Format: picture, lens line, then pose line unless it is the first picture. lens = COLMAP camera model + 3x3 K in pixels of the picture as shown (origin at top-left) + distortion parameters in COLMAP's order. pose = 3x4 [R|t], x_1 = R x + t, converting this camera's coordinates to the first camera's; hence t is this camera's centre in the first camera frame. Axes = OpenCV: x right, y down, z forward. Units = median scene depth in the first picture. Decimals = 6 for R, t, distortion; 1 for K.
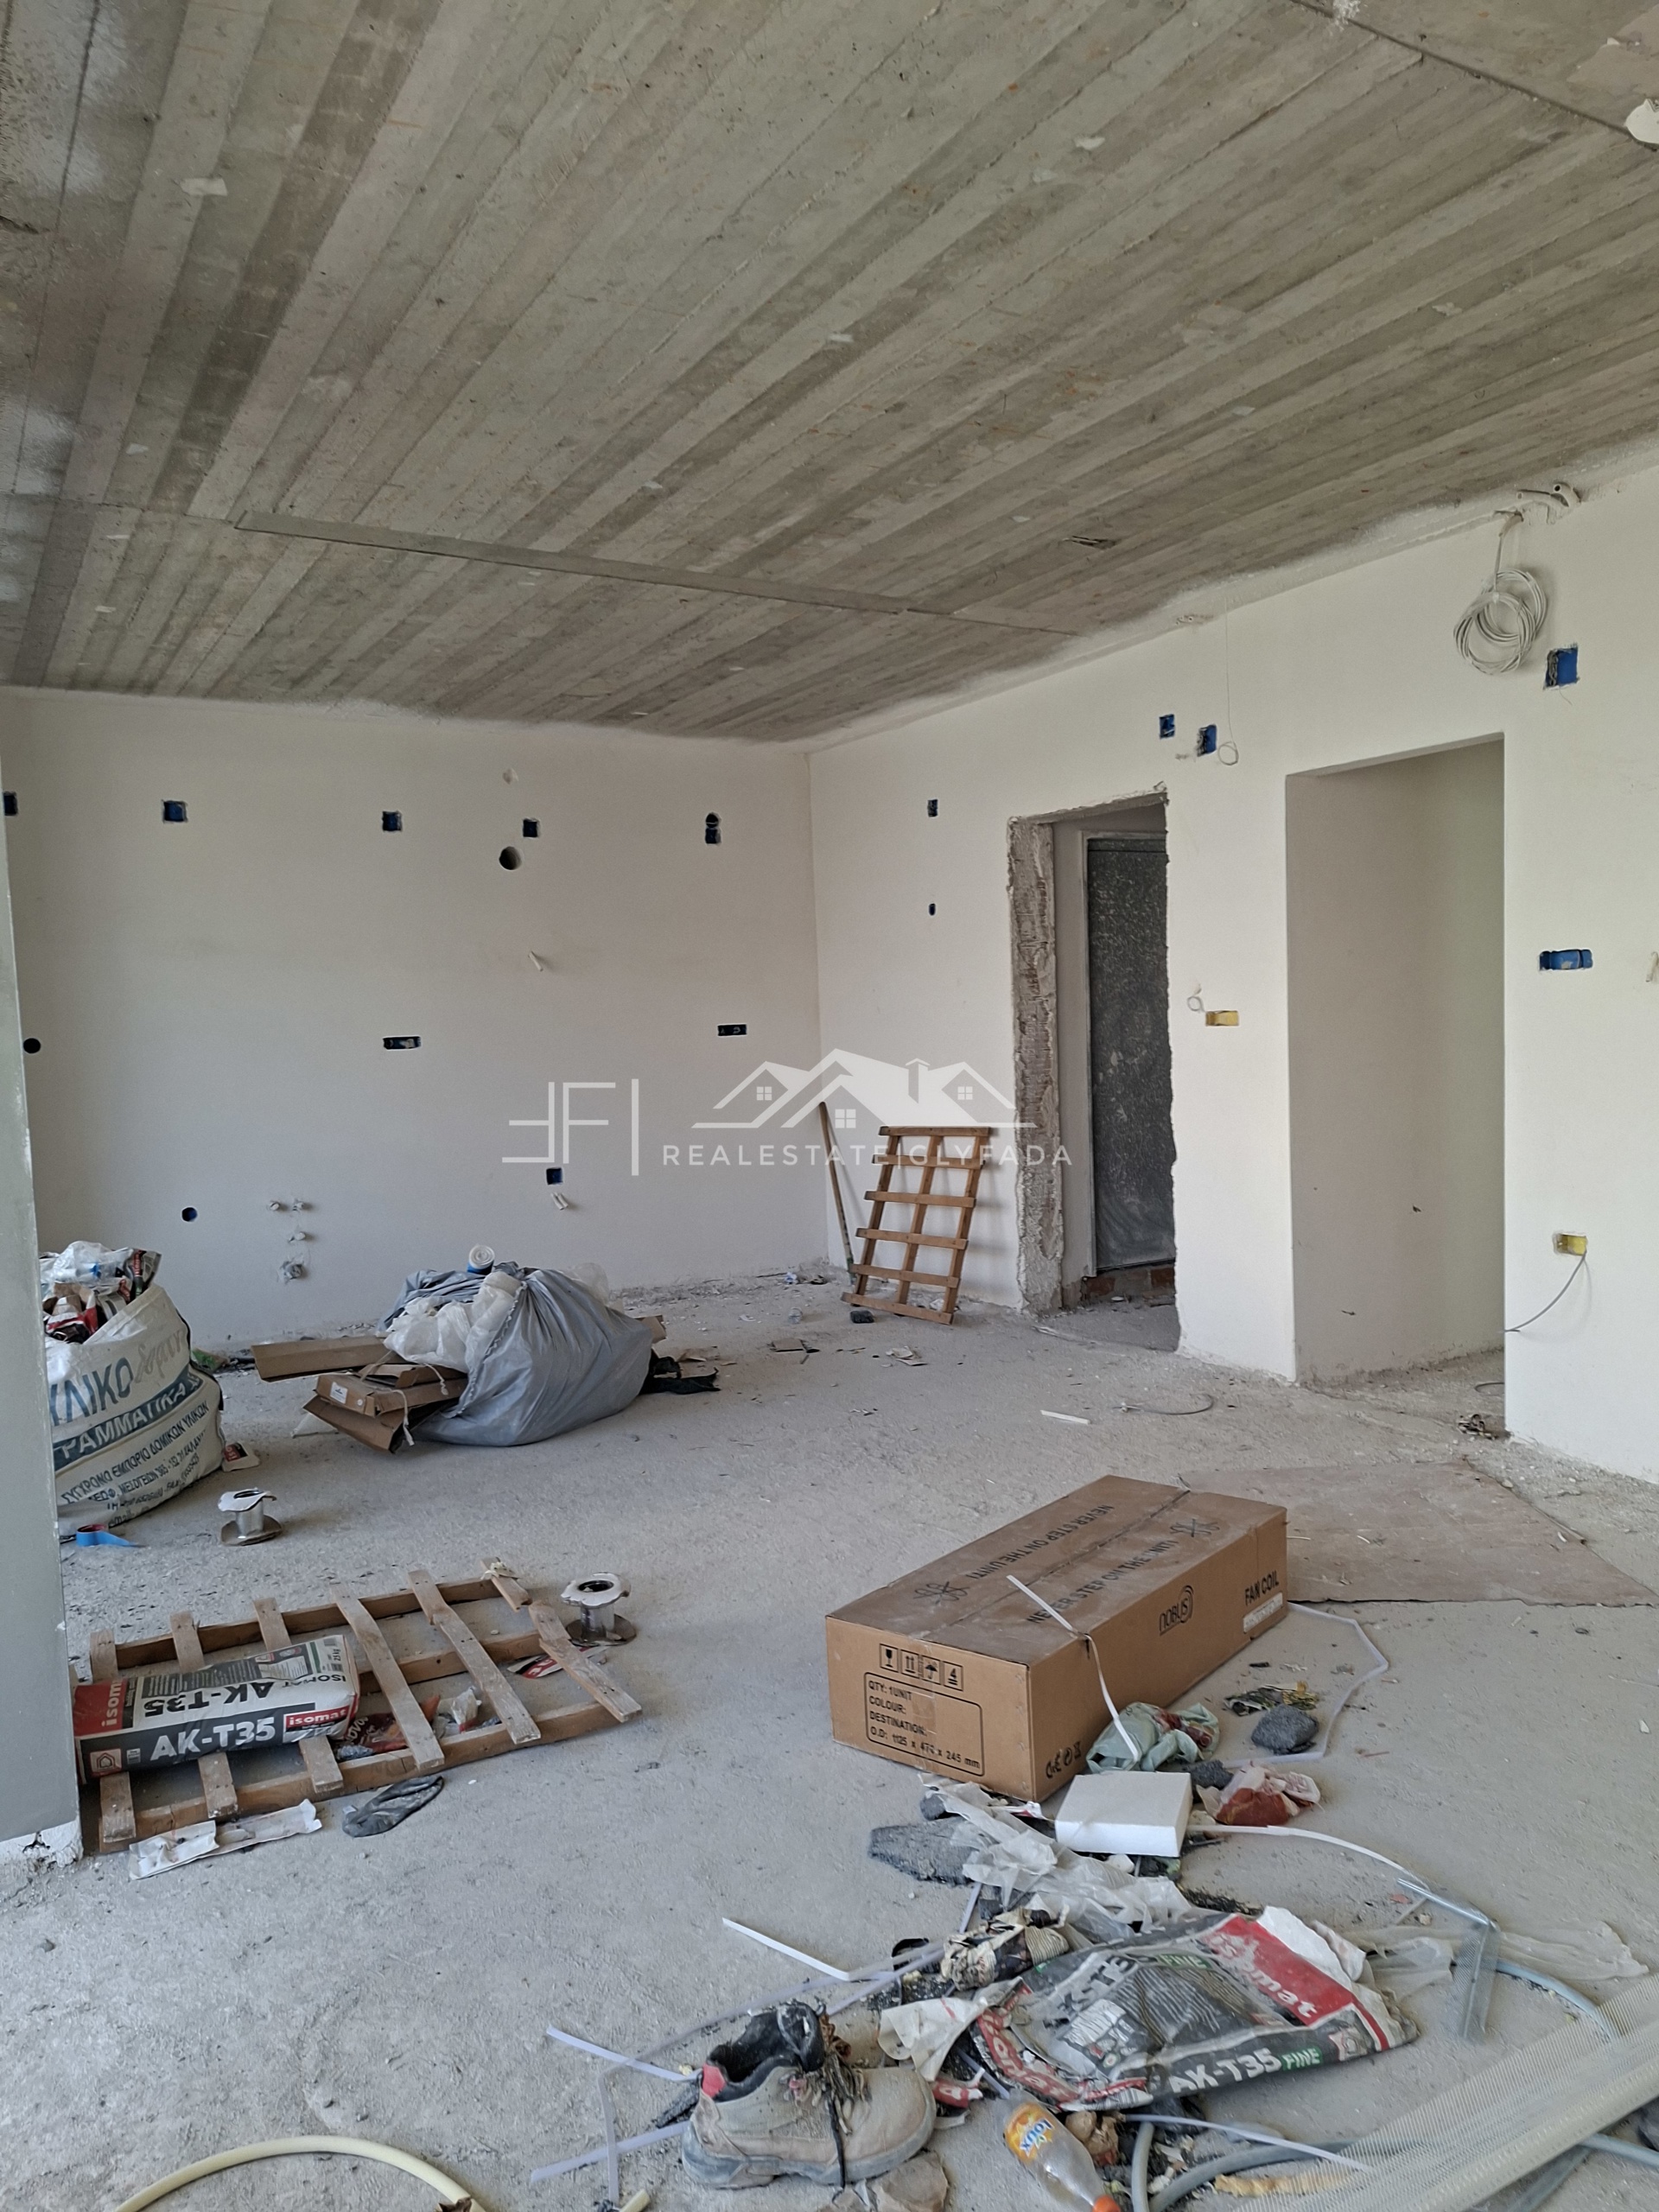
lens RADIAL K [[1540.4, 0, 833.5], [0, 1540.4, 1136.0], [0, 0, 1]] dist [0.070552, -0.062936]
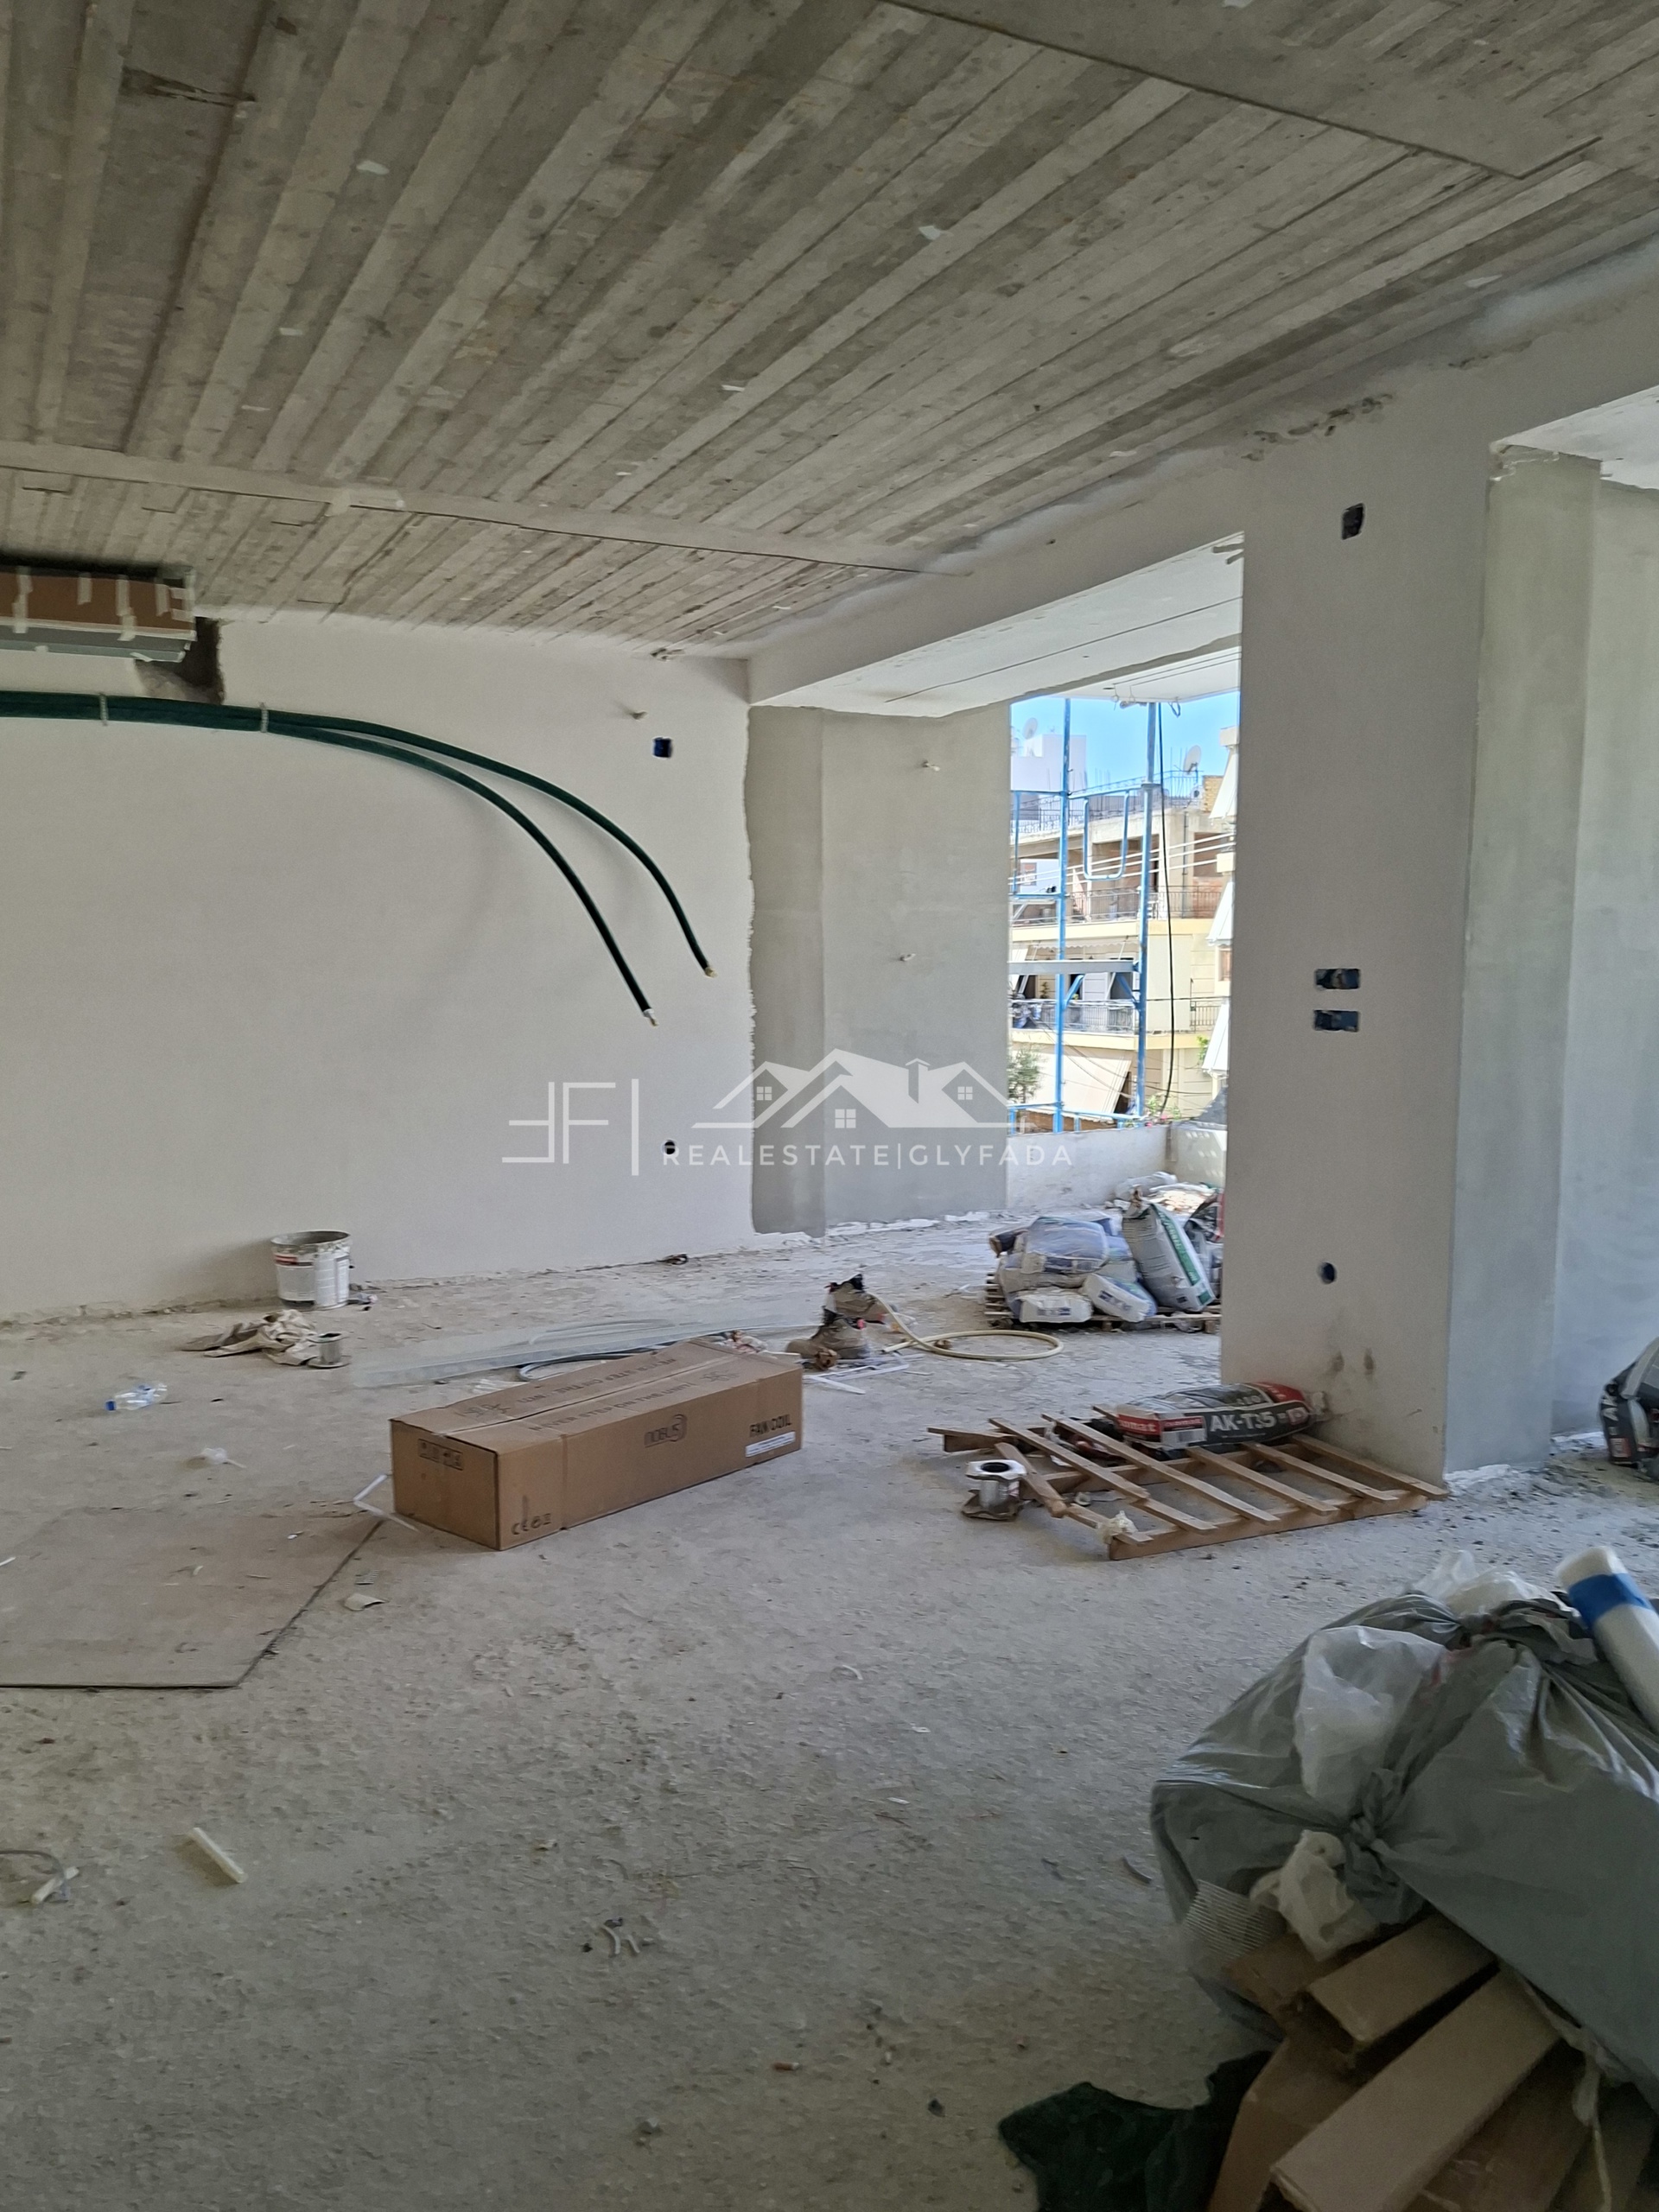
lens RADIAL K [[1672.5, 0, 811.3], [0, 1672.5, 1193.7], [0, 0, 1]] dist [0.050456, -0.049457]
pose [[-0.997239, 0.032738, 0.066658, -0.101535], [0.046143, 0.976448, 0.210760, -0.143885], [-0.058188, 0.213254, -0.975262, 1.987185]]
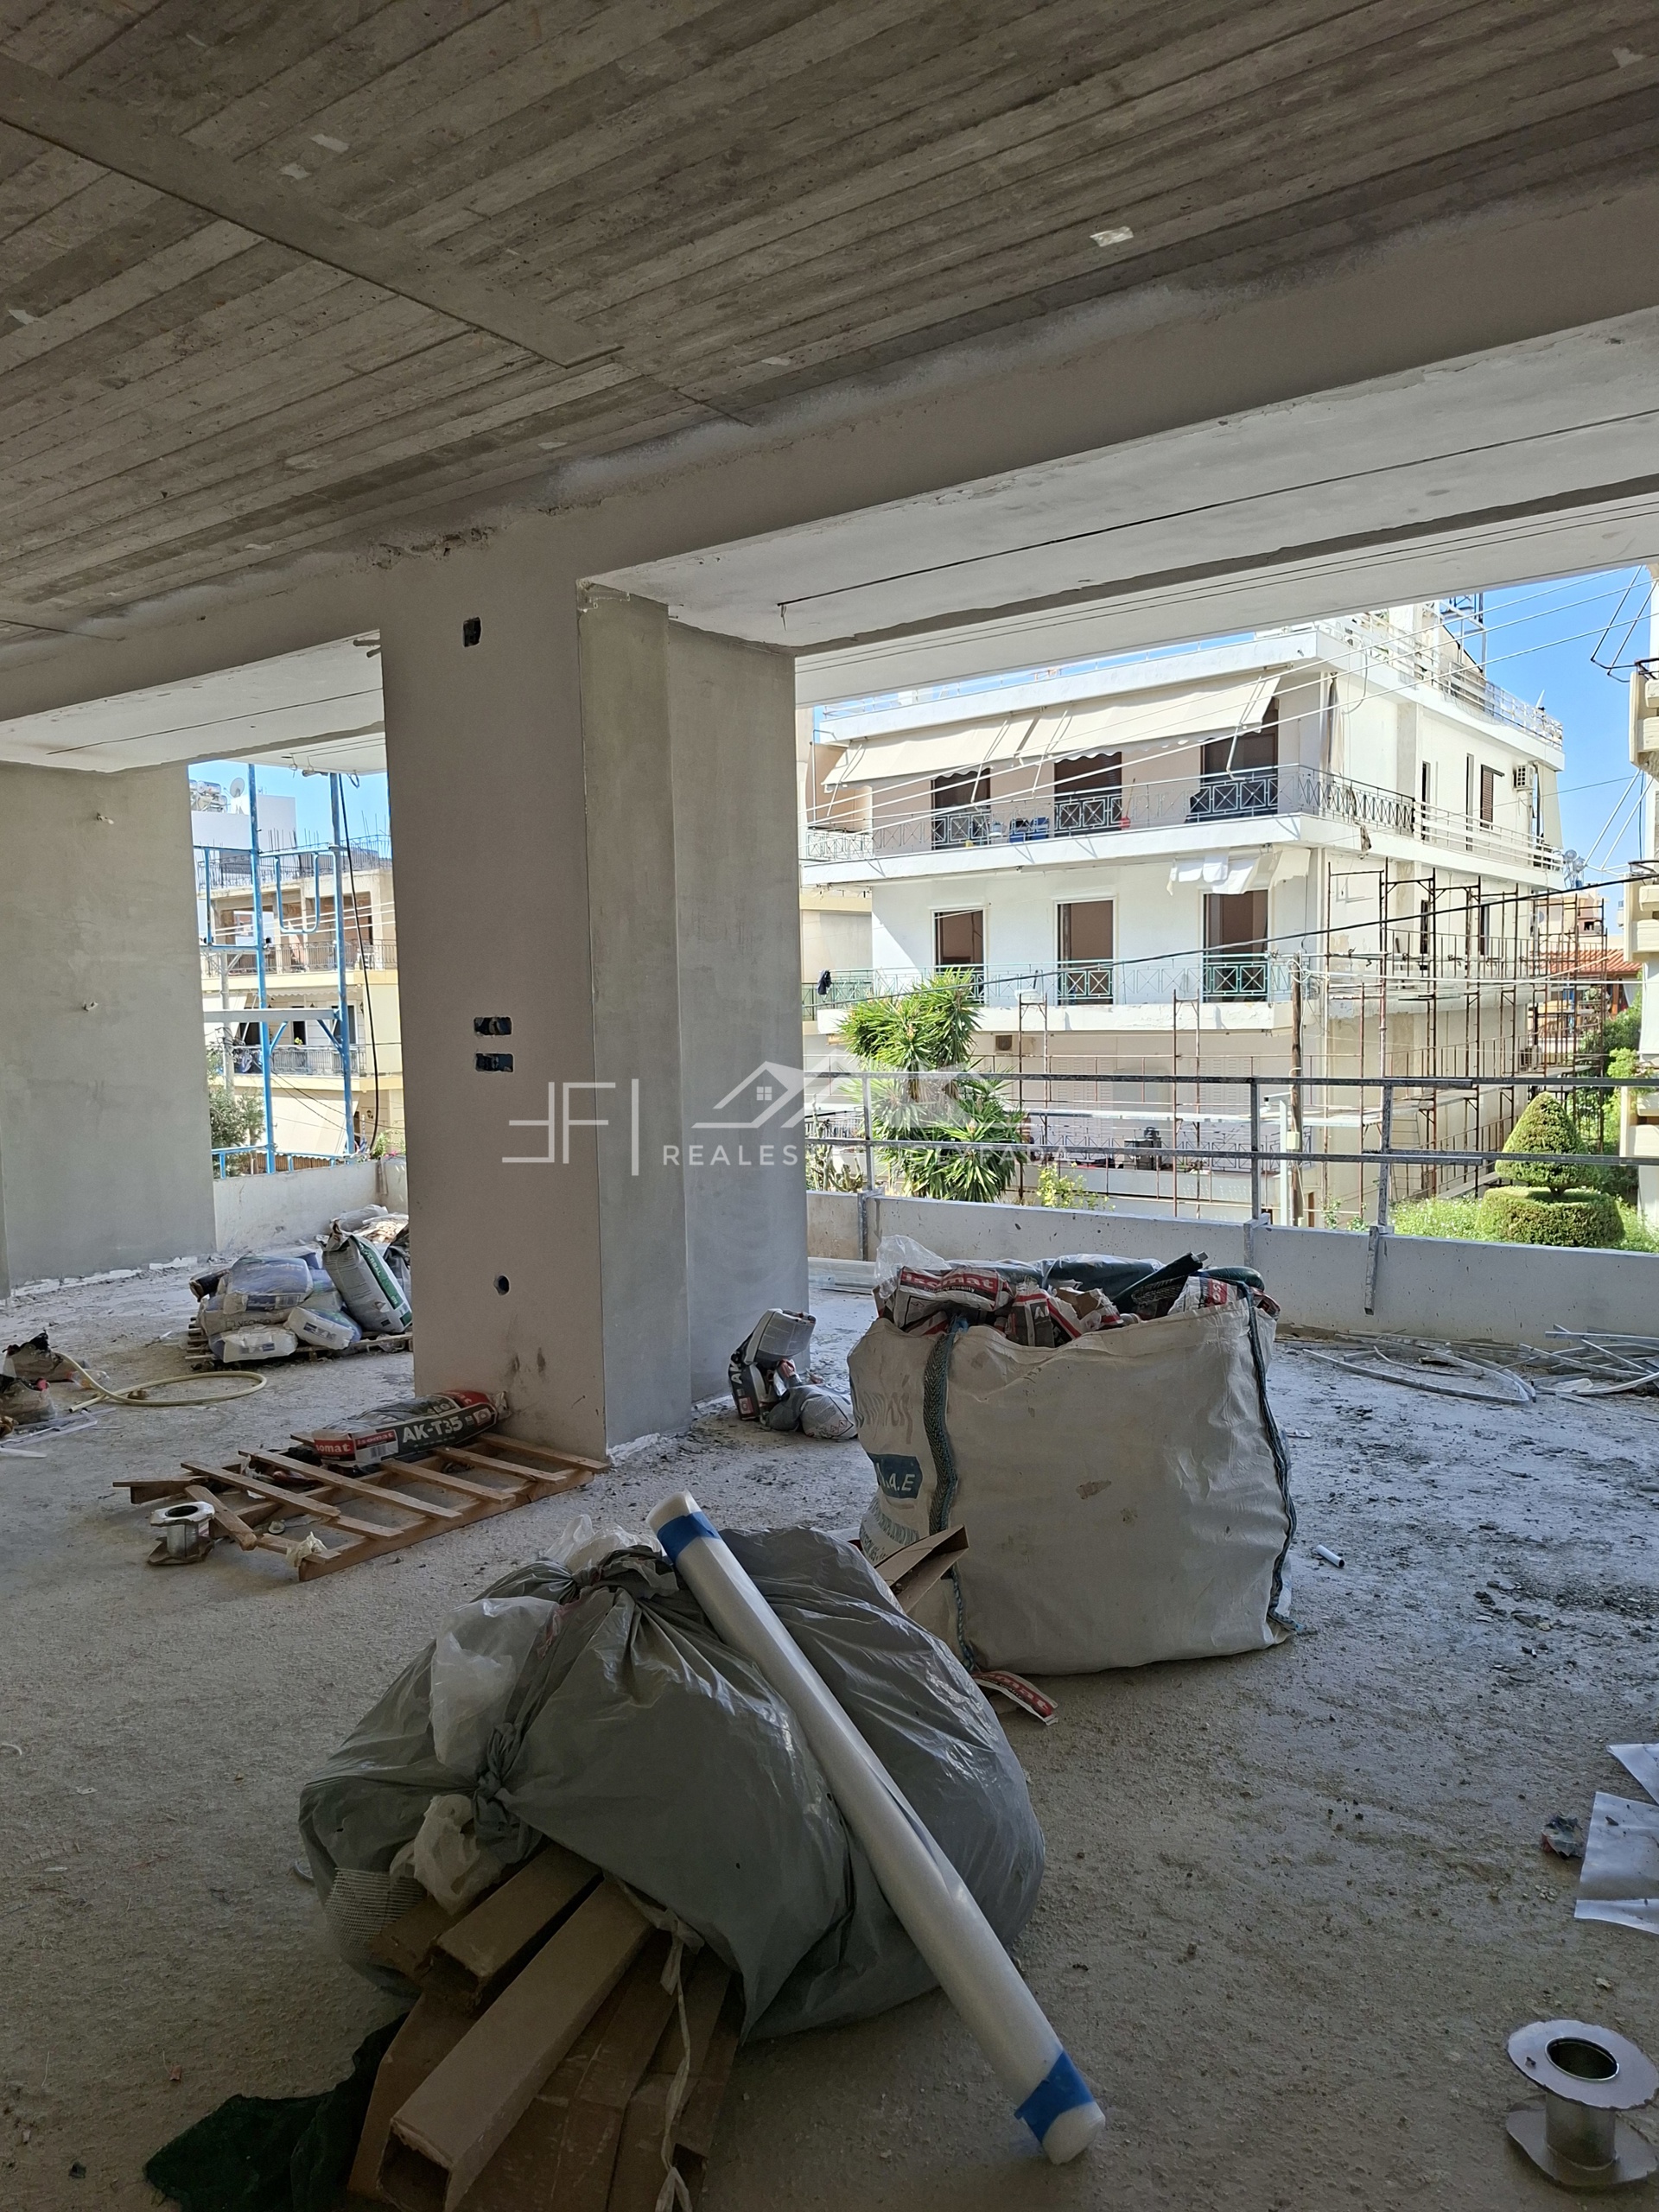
lens RADIAL K [[1540.4, 0, 802.1], [0, 1540.4, 1129.2], [0, 0, 1]] dist [0.070552, -0.062936]
pose [[-0.917418, 0.087182, -0.388258, -0.138541], [0.021976, 0.985316, 0.169321, -0.147695], [0.397319, 0.146806, -0.905862, 2.011463]]
